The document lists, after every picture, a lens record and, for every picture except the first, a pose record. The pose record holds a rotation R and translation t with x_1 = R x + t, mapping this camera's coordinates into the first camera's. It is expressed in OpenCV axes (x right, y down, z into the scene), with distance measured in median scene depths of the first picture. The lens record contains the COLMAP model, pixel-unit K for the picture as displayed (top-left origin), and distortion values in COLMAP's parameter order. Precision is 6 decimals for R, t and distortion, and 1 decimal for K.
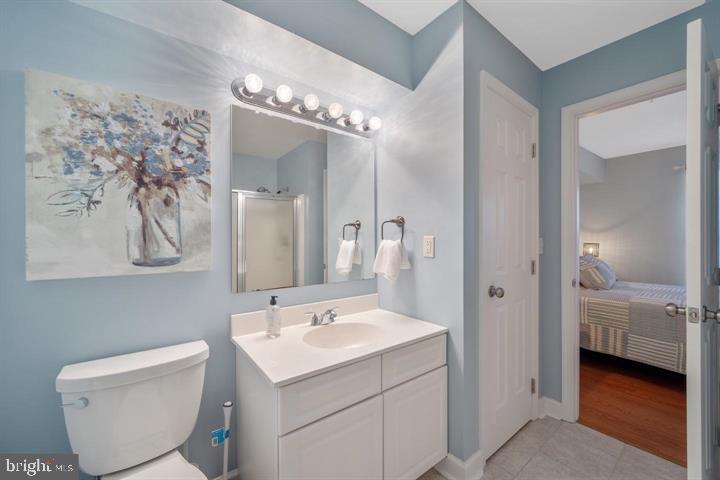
lens RADIAL K [[286.3, 0, 361.1], [0, 286.3, 237.8], [0, 0, 1]] dist [-0.000244, -0.000045]
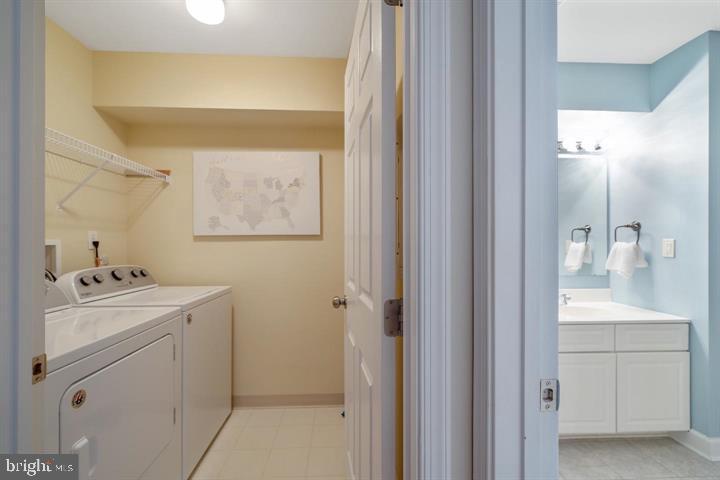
lens RADIAL K [[313.7, 0, 352.4], [0, 313.7, 238.7], [0, 0, 1]] dist [0.003089, 0.000069]
pose [[0.812031, 0.001120, -0.583614, -0.050128], [-0.004982, 0.999975, -0.005013, 0.005756], [0.583594, 0.006978, 0.812016, -0.687215]]
